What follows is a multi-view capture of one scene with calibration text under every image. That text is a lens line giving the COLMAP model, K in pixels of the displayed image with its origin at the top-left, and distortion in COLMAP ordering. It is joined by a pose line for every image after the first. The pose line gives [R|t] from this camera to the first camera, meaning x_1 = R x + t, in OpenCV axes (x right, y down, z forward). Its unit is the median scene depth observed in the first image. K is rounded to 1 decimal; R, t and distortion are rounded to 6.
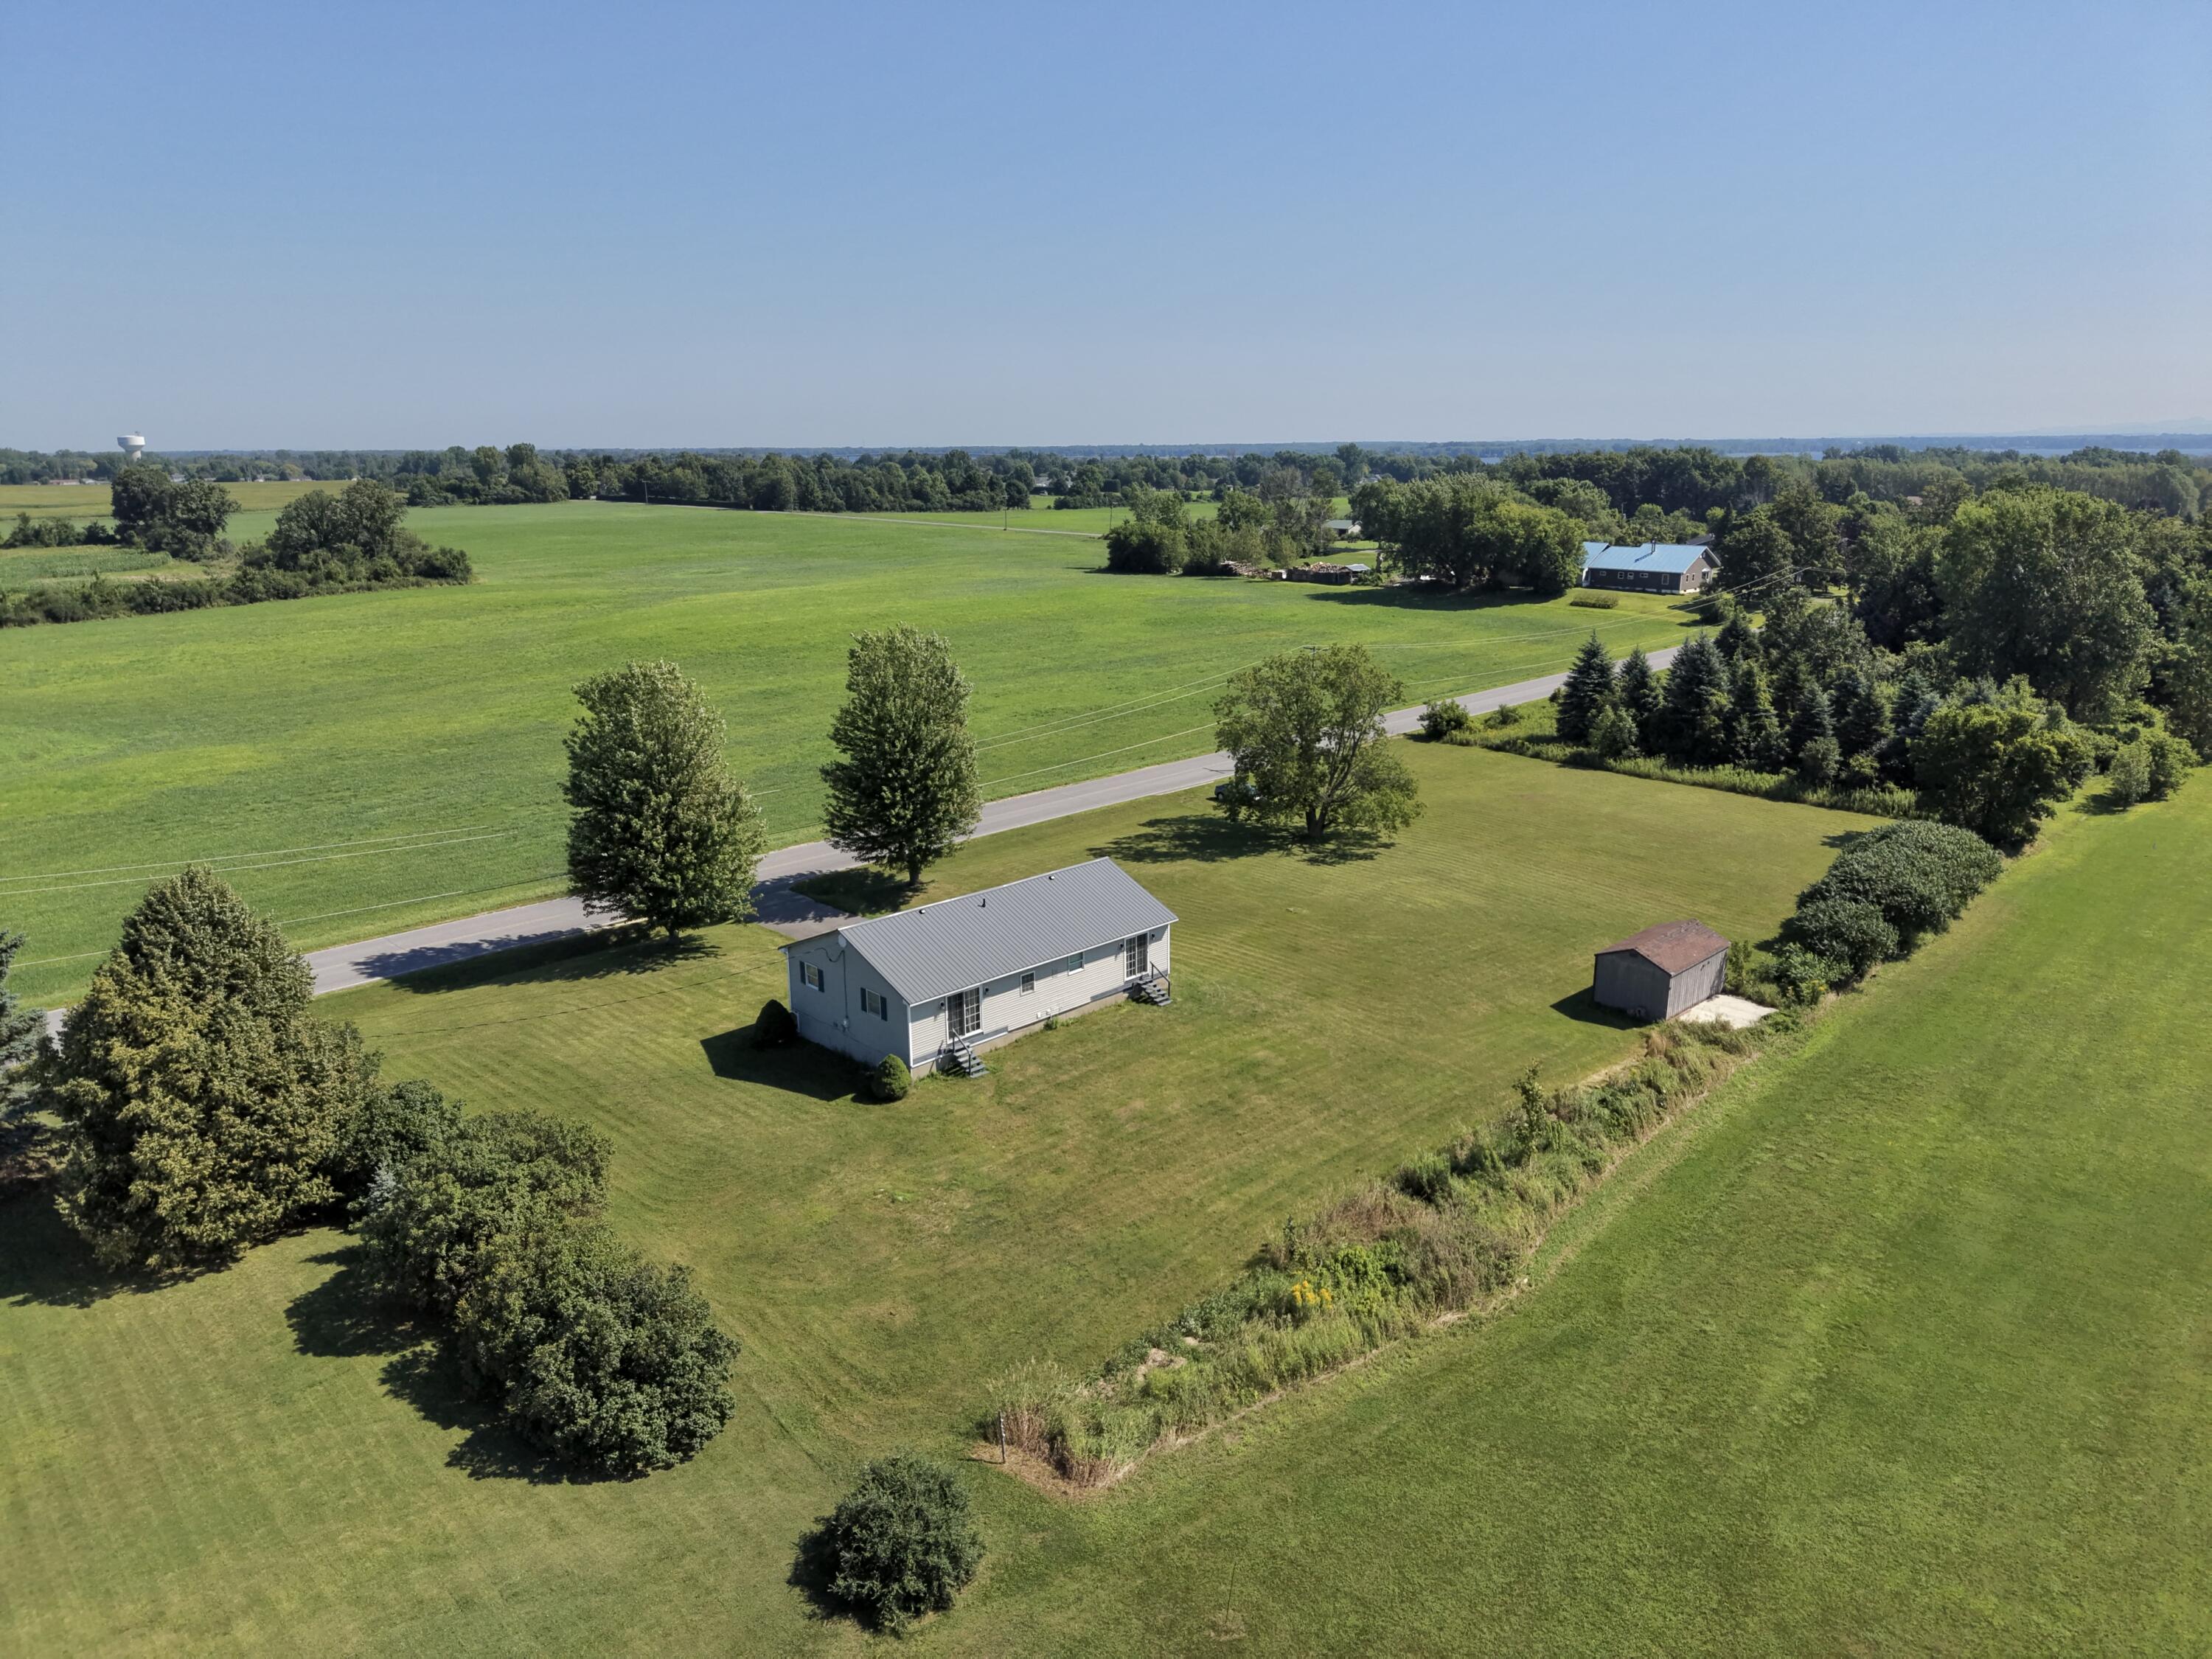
lens RADIAL K [[1458.4, 0, 1099.1], [0, 1458.4, 819.5], [0, 0, 1]] dist [0.039412, -0.048773]
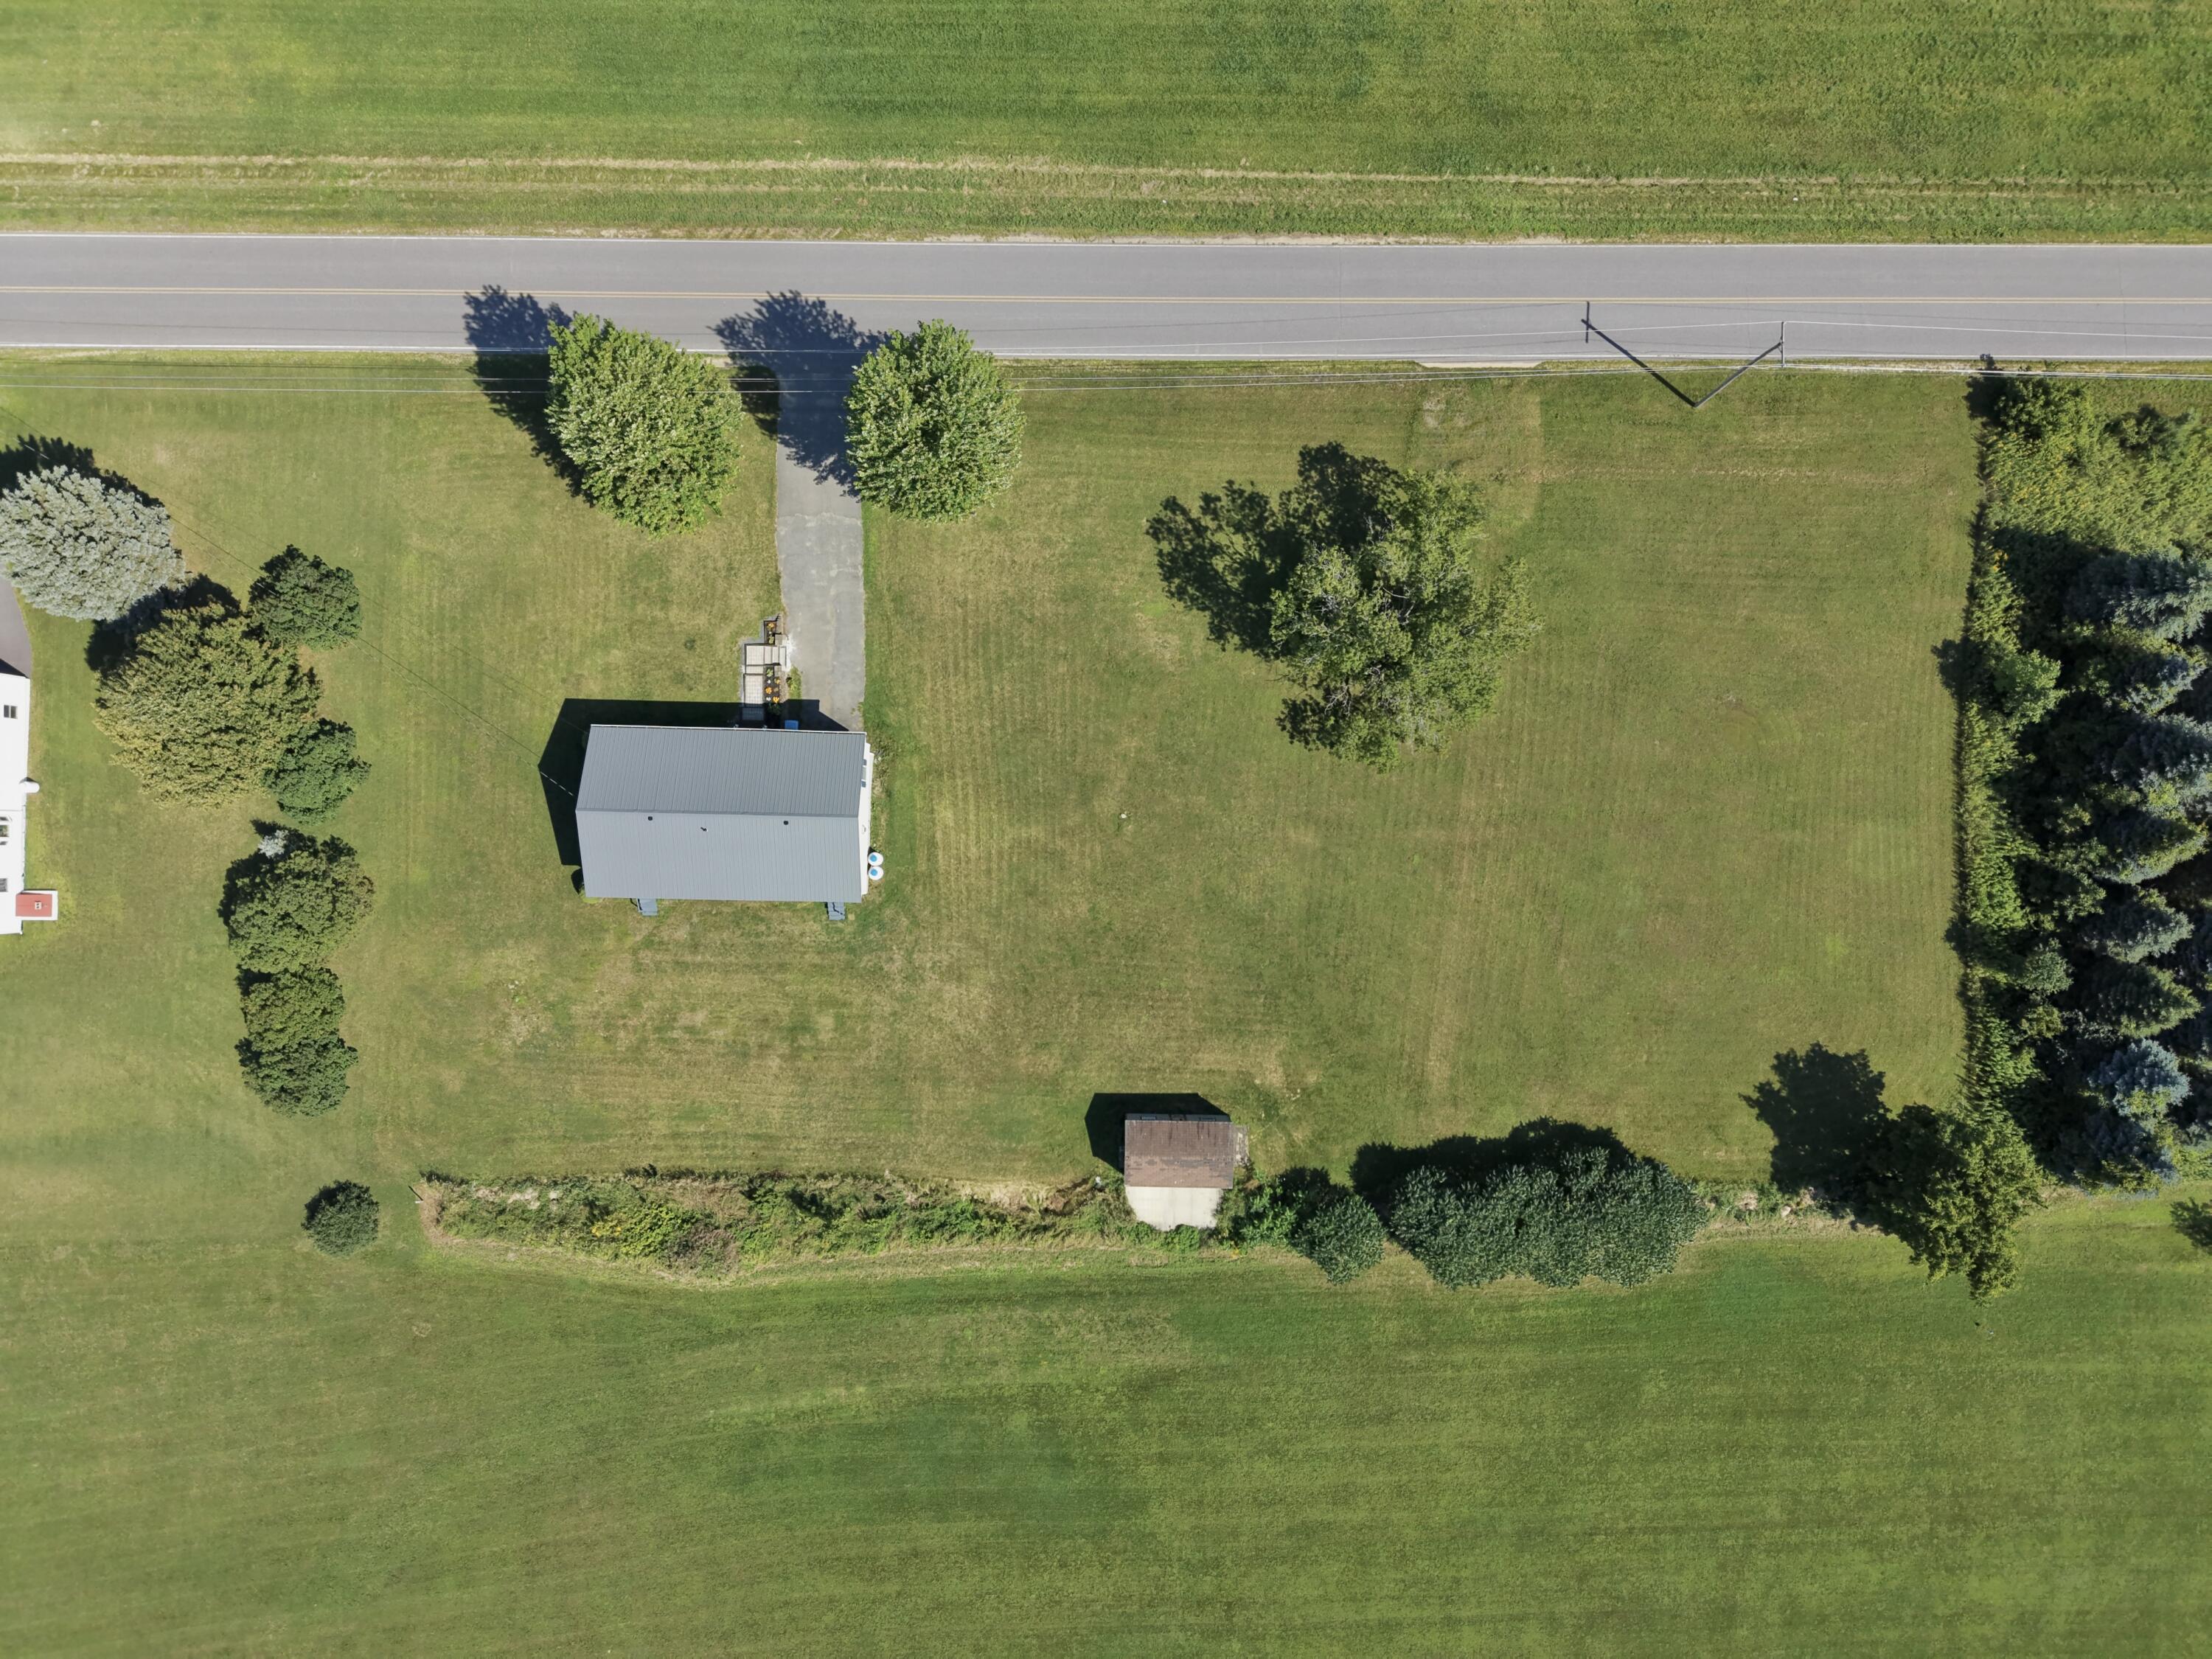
lens RADIAL K [[1458.4, 0, 1099.1], [0, 1458.4, 819.5], [0, 0, 1]] dist [0.039412, -0.048773]
pose [[0.704351, 0.709736, -0.012847, 0.162246], [-0.168427, 0.184676, 0.968260, -1.160865], [0.689581, -0.679831, 0.249615, 0.881305]]
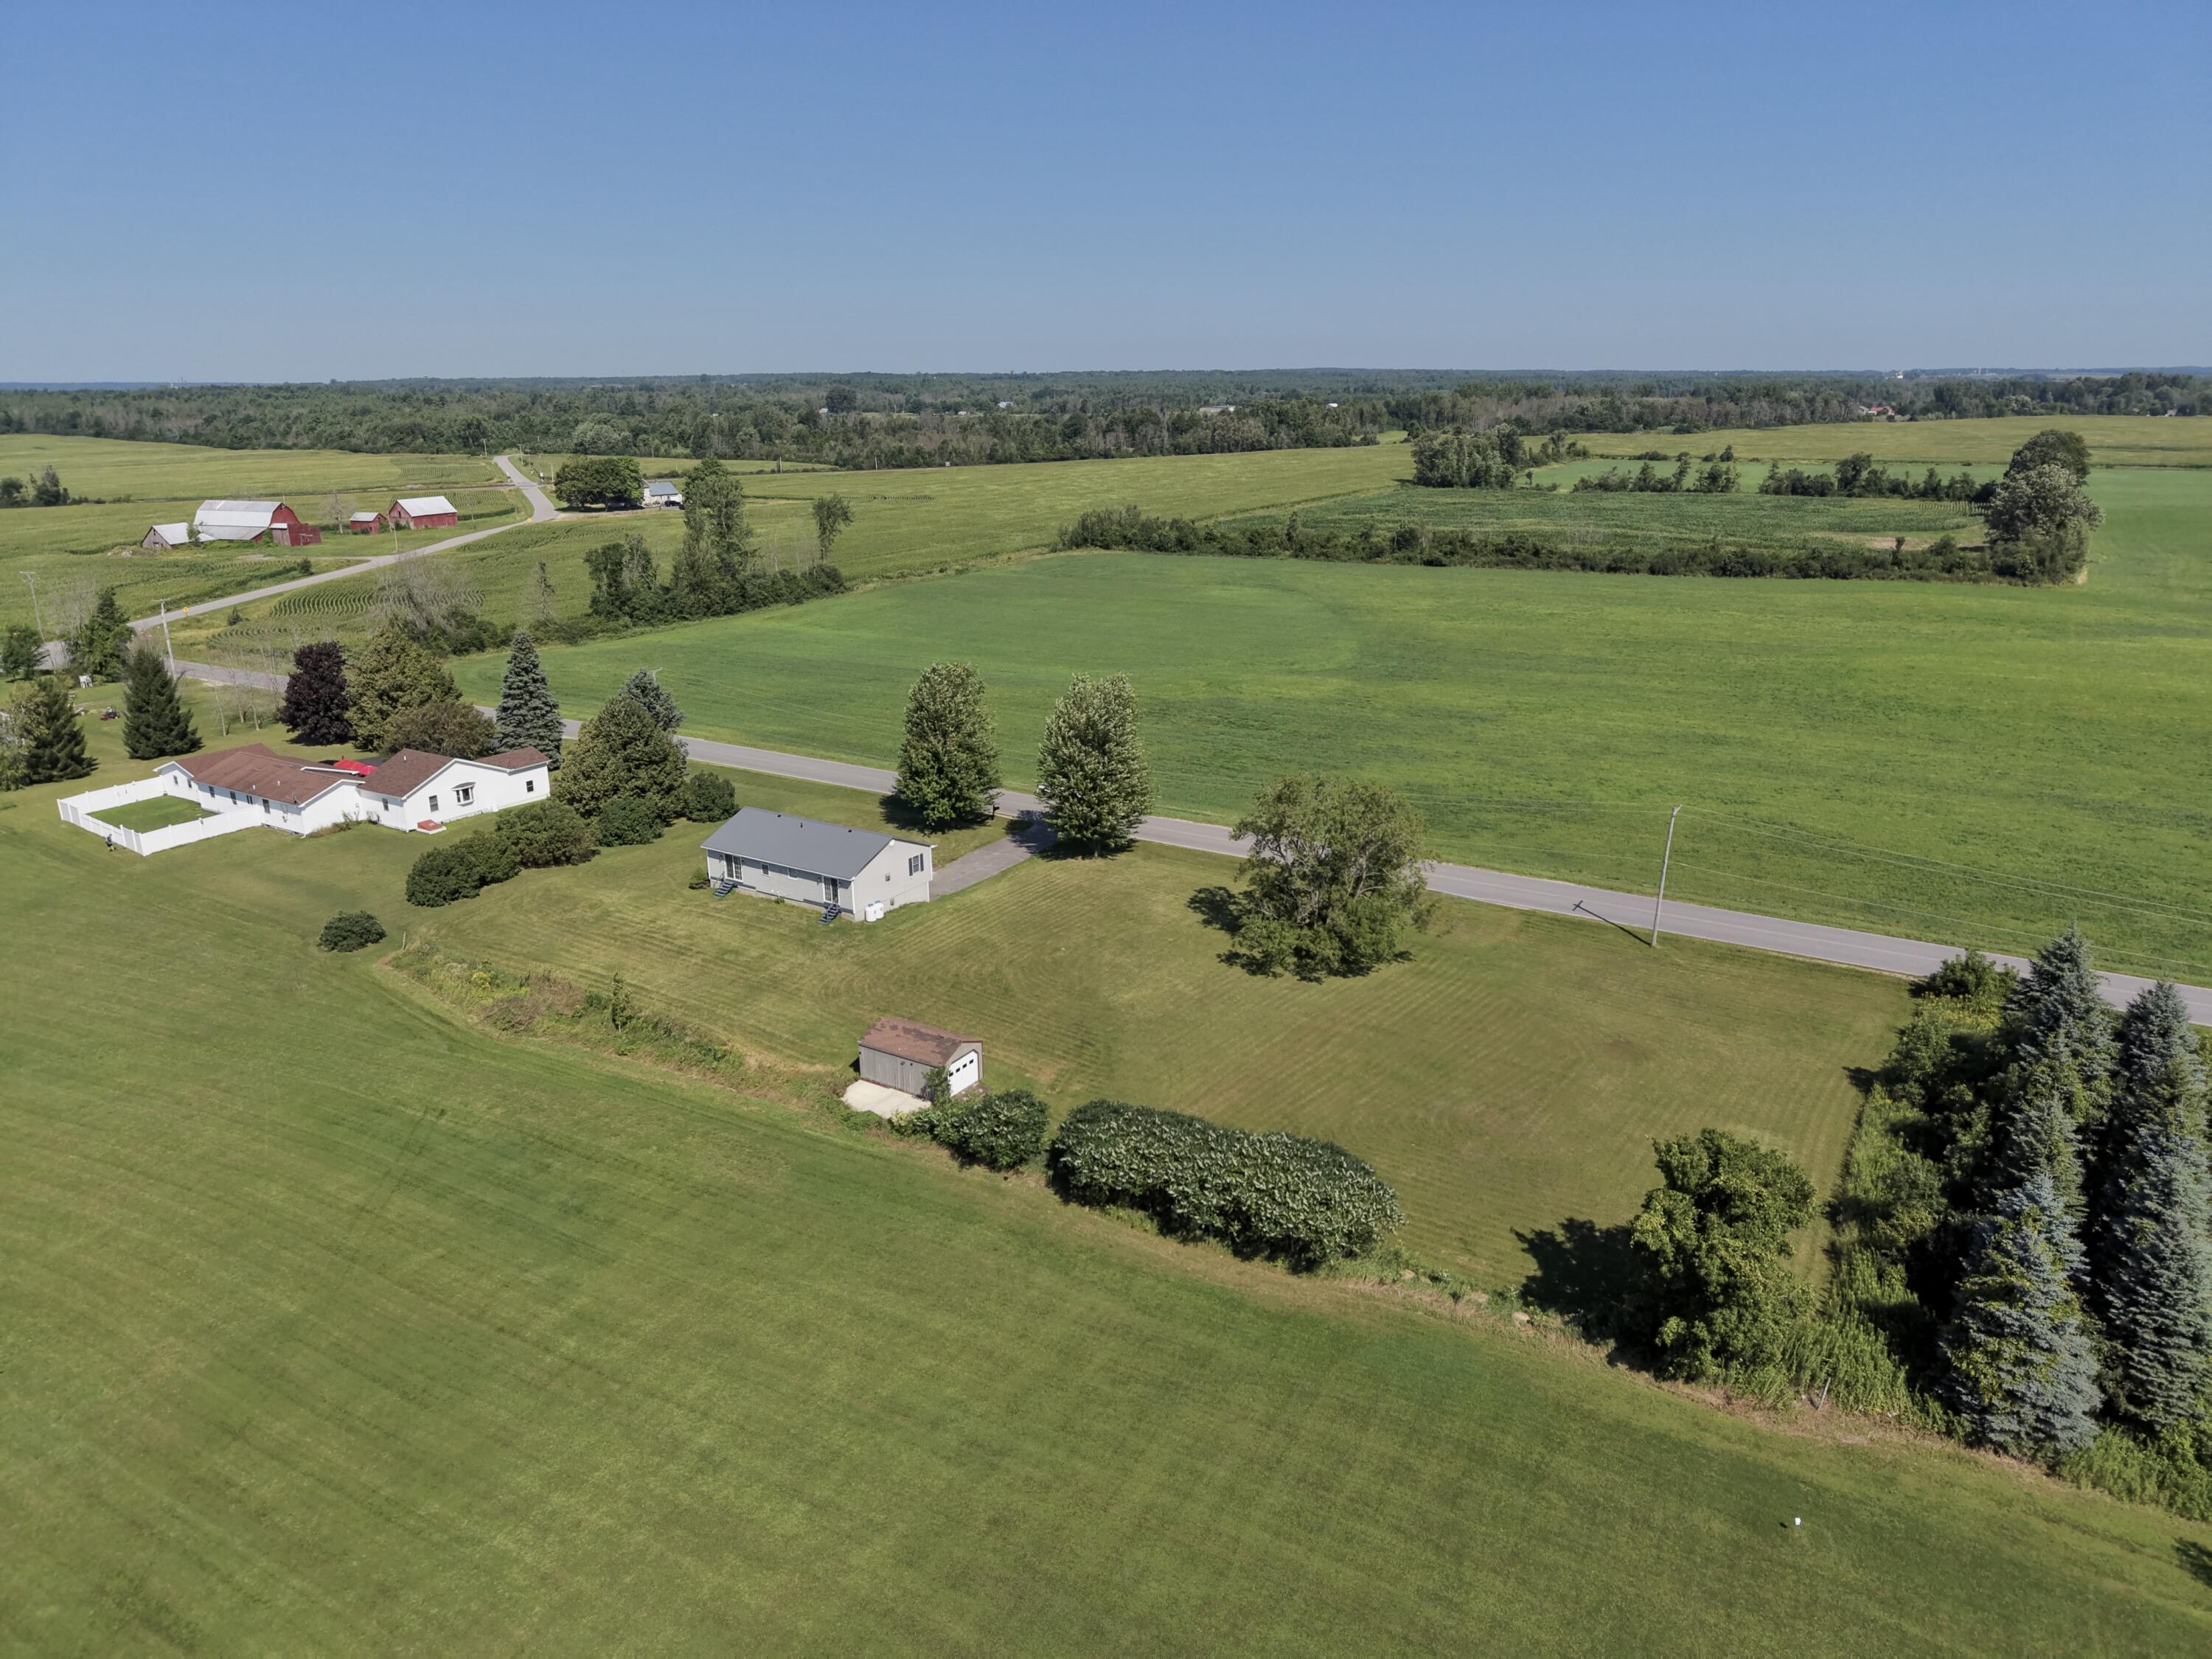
lens RADIAL K [[1458.4, 0, 1099.1], [0, 1458.4, 819.5], [0, 0, 1]] dist [0.039412, -0.048773]
pose [[0.218336, 0.278440, -0.935308, 1.542117], [-0.227465, 0.946552, 0.228688, -0.406452], [0.948994, 0.162819, 0.270002, 0.823462]]
